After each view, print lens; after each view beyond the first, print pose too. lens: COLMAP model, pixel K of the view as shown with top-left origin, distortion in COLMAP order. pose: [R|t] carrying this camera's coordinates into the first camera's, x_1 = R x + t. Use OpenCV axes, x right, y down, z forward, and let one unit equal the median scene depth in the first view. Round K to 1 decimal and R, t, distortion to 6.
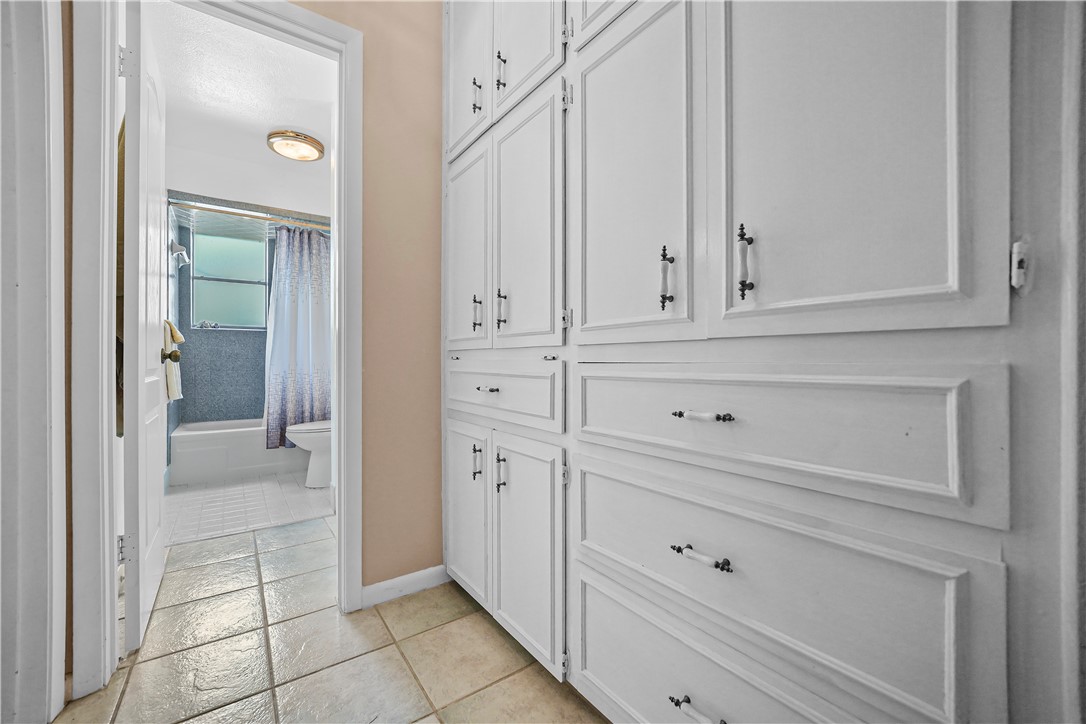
lens RADIAL K [[435.3, 0, 542.6], [0, 435.3, 363.8], [0, 0, 1]] dist [-0.019988, 0.004466]
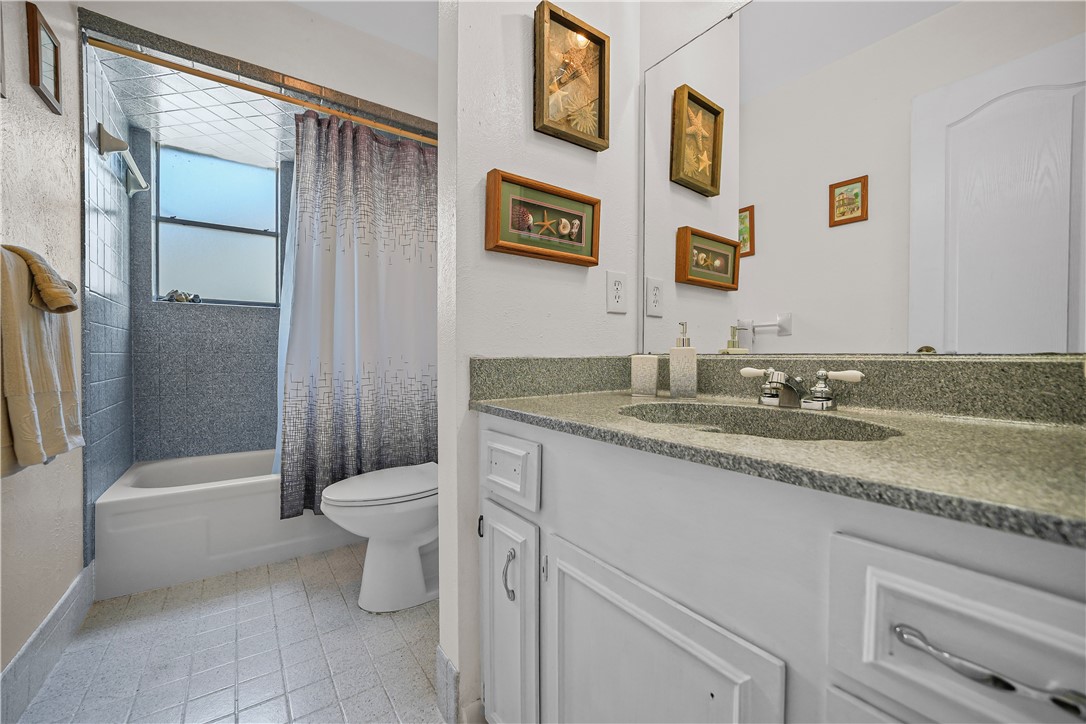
lens RADIAL K [[435.3, 0, 545.4], [0, 435.3, 365.3], [0, 0, 1]] dist [-0.019988, 0.004466]
pose [[0.999946, 0.003673, -0.009710, -0.285686], [-0.003575, 0.999942, 0.010123, -0.002433], [0.009747, -0.010088, 0.999902, 0.438113]]
